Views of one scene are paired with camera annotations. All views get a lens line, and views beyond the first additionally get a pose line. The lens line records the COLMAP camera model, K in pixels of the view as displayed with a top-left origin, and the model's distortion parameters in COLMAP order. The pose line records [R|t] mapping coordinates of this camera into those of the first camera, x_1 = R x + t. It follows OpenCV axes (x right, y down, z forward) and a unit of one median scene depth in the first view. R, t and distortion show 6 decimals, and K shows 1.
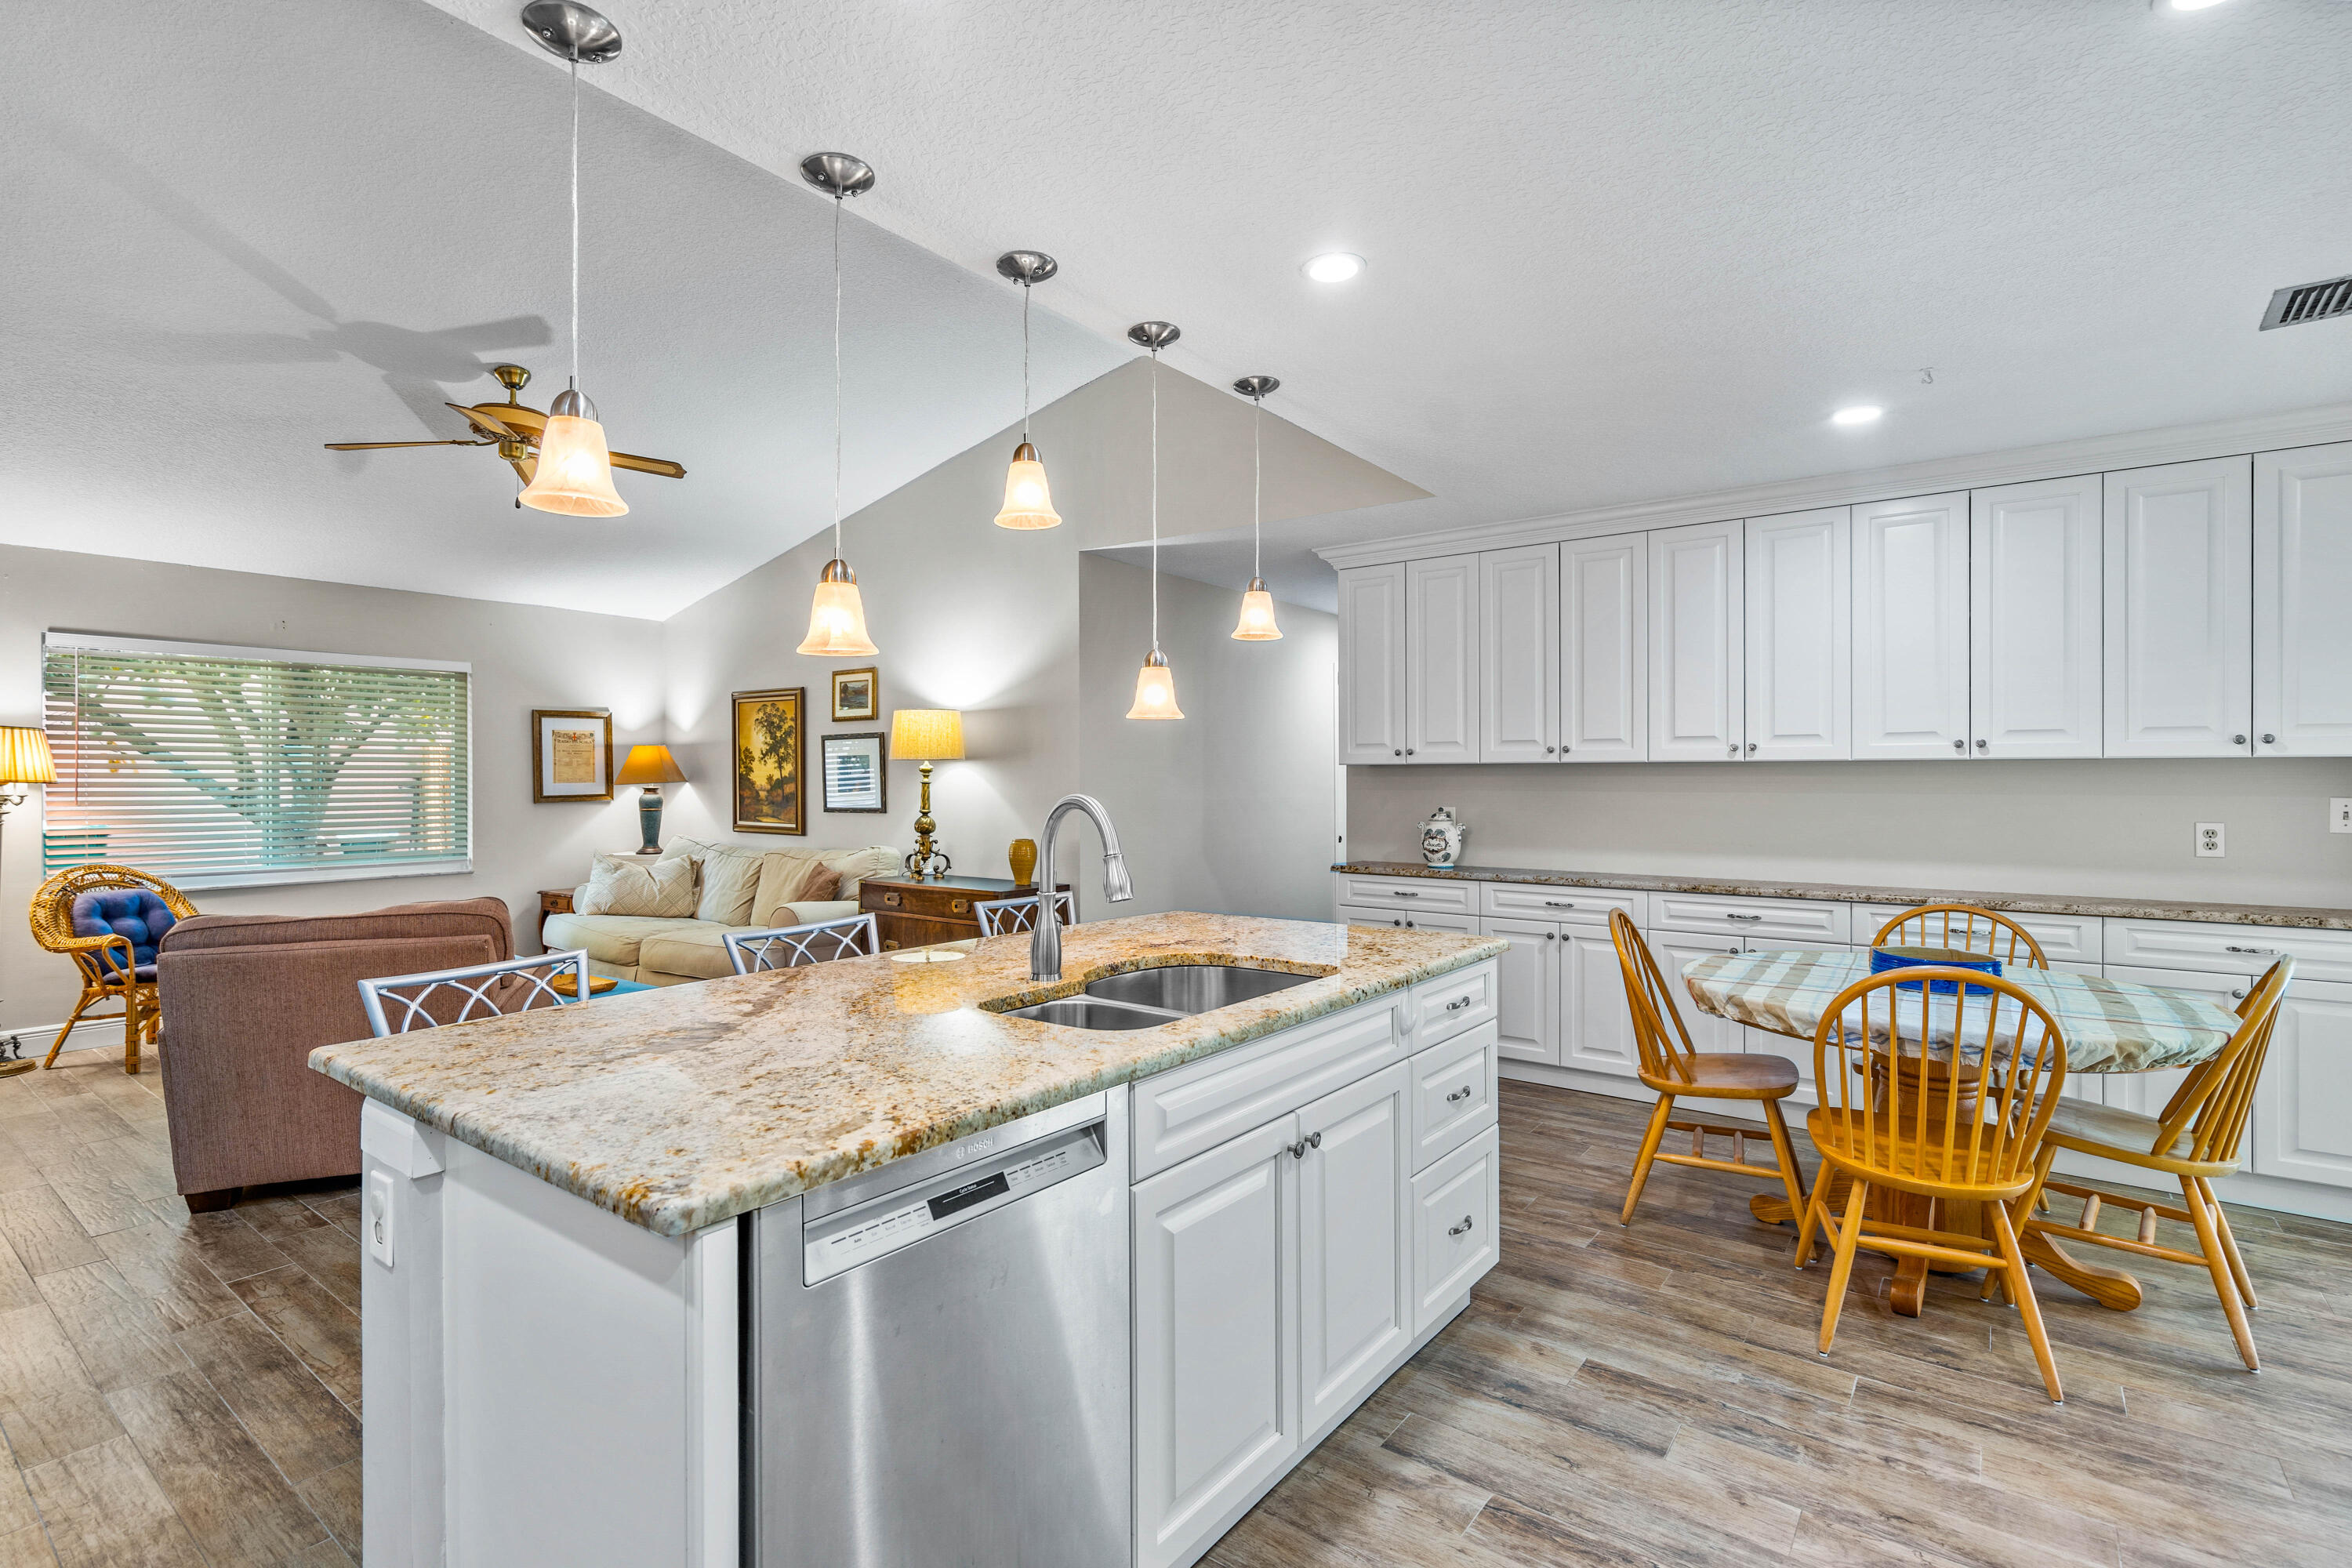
lens RADIAL K [[1106.5, 0, 1142.0], [0, 1106.5, 780.1], [0, 0, 1]] dist [0.013873, 0.000446]
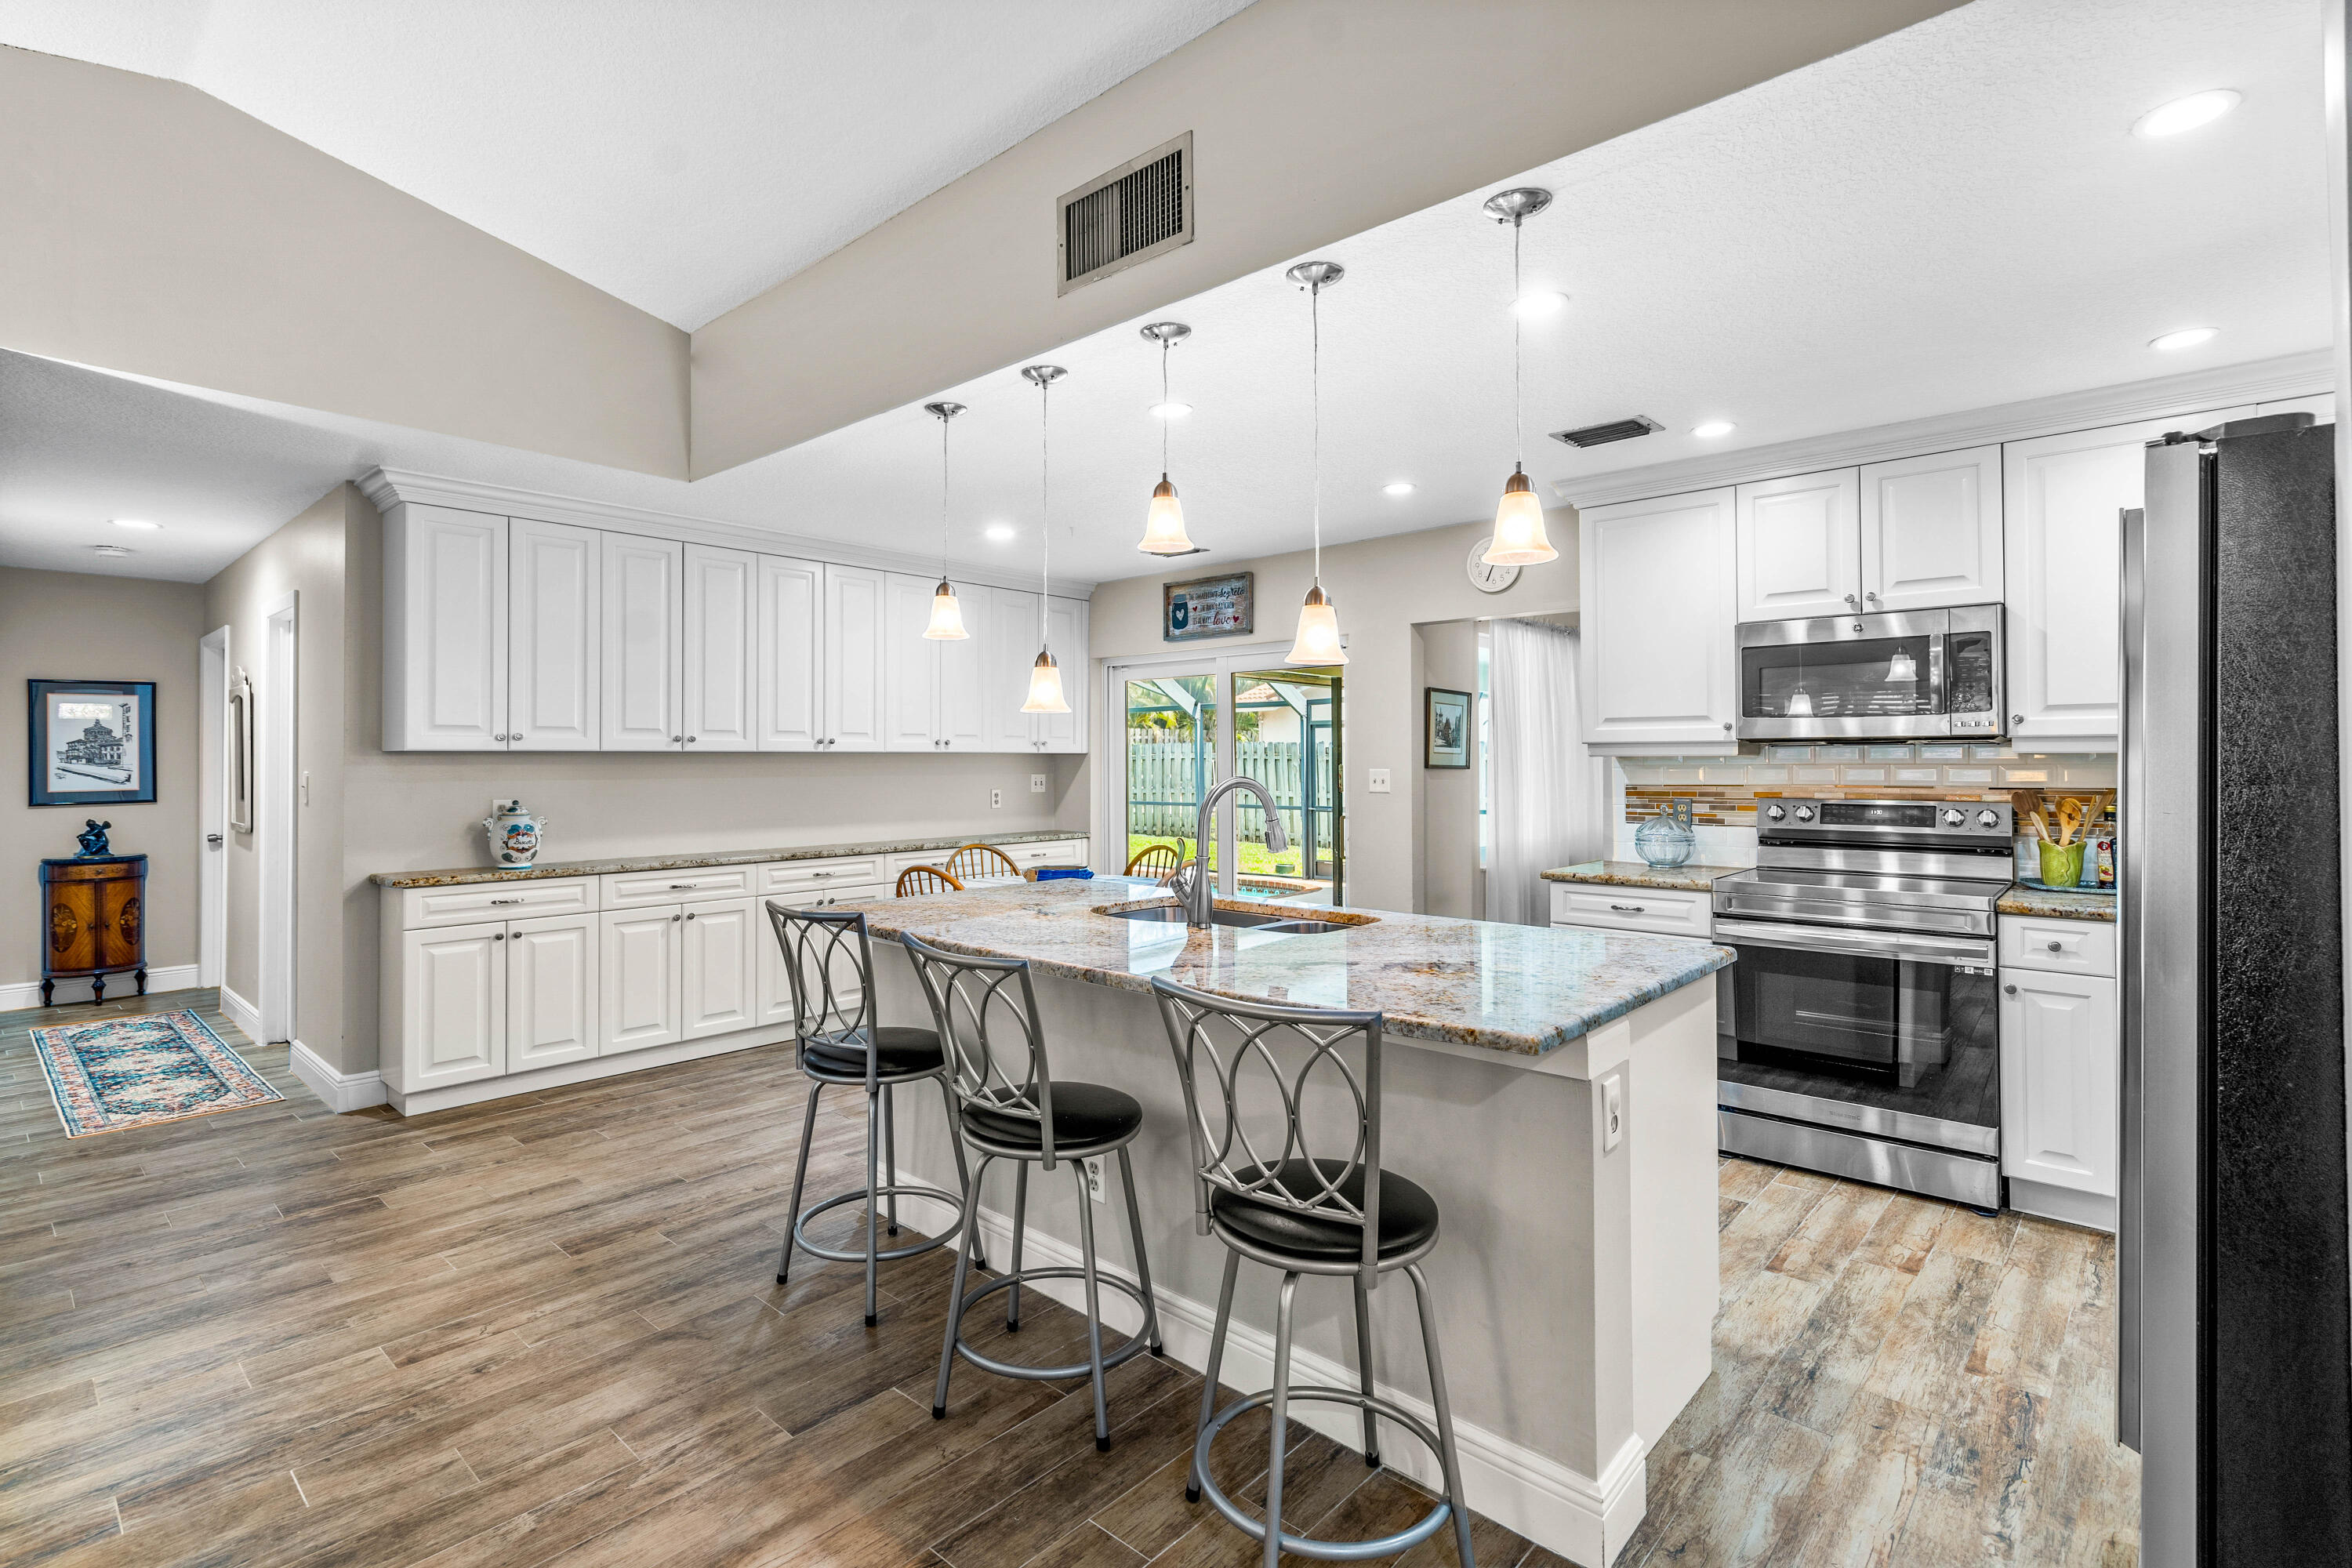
lens RADIAL K [[1103.2, 0, 1173.6], [0, 1103.2, 761.1], [0, 0, 1]] dist [0.003920, 0.000061]
pose [[0.071101, 0.002808, 0.997465, -0.442176], [0.005450, 0.999980, -0.003203, -0.000523], [-0.997454, 0.005664, 0.071084, 0.319830]]
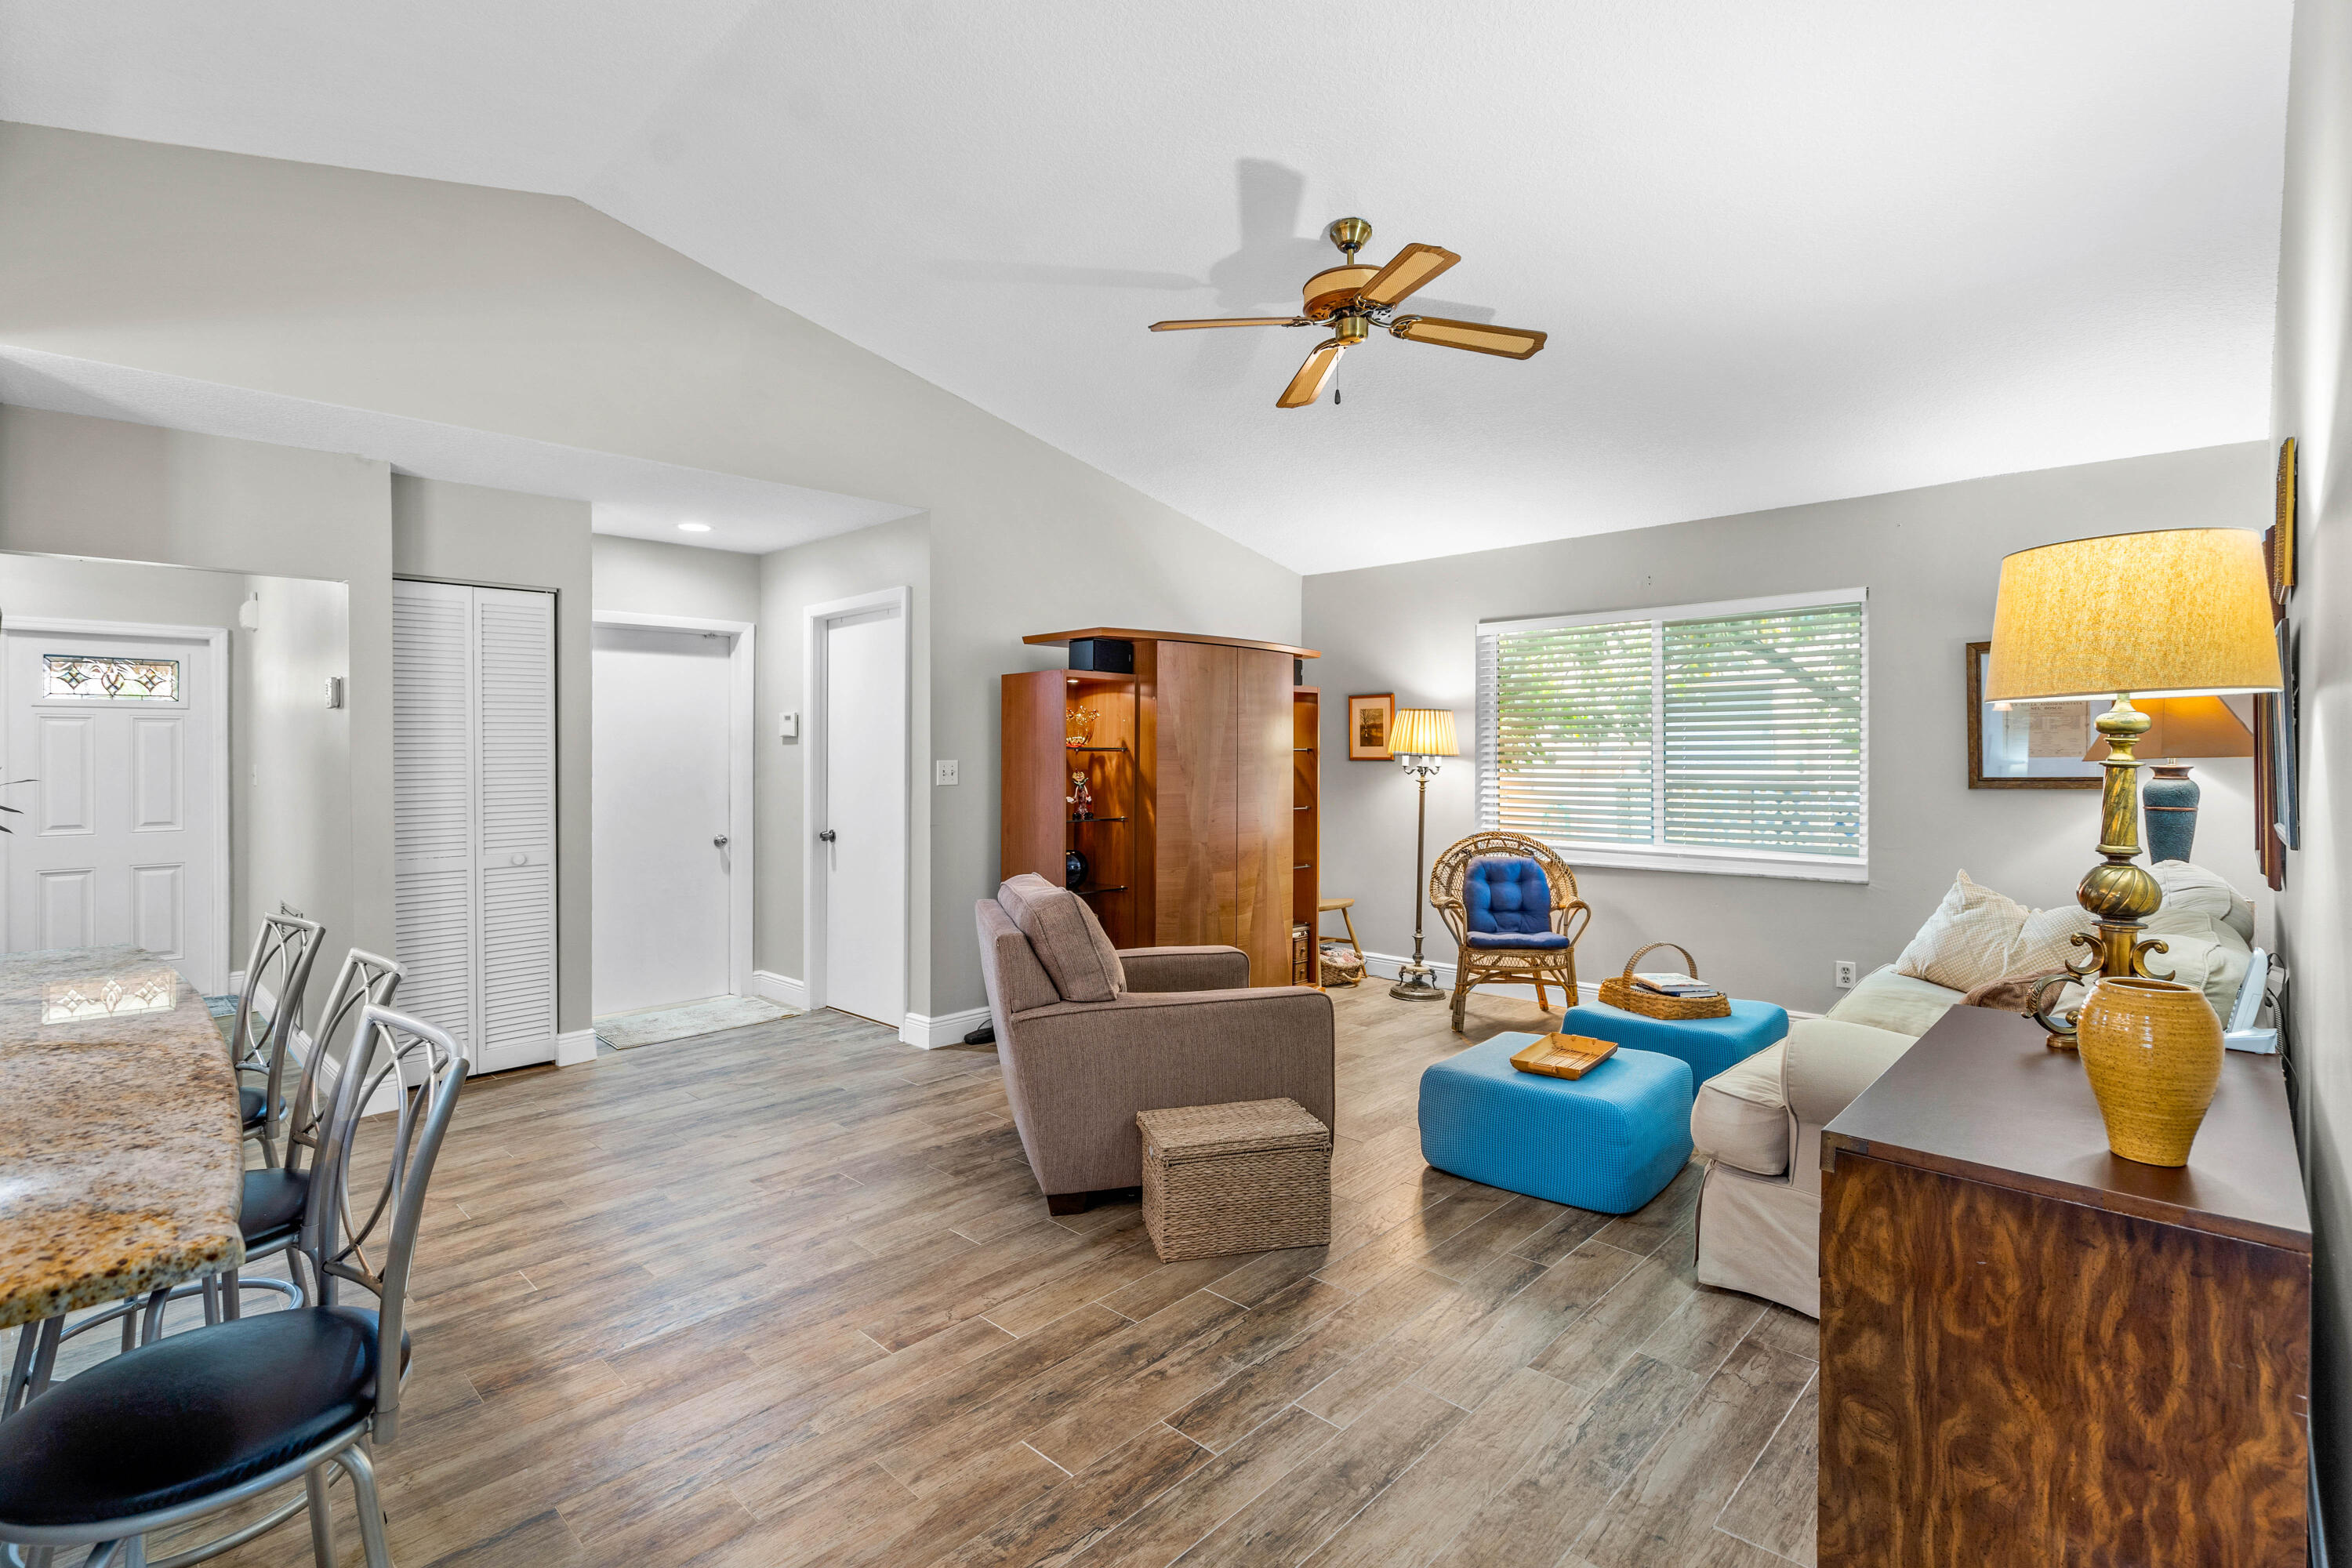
lens RADIAL K [[1103.2, 0, 1173.6], [0, 1103.2, 761.1], [0, 0, 1]] dist [0.003920, 0.000061]
pose [[-0.108497, 0.008488, -0.994061, 0.142038], [0.003708, 0.999960, 0.008134, -0.002119], [0.994090, -0.002804, -0.108524, 0.648299]]
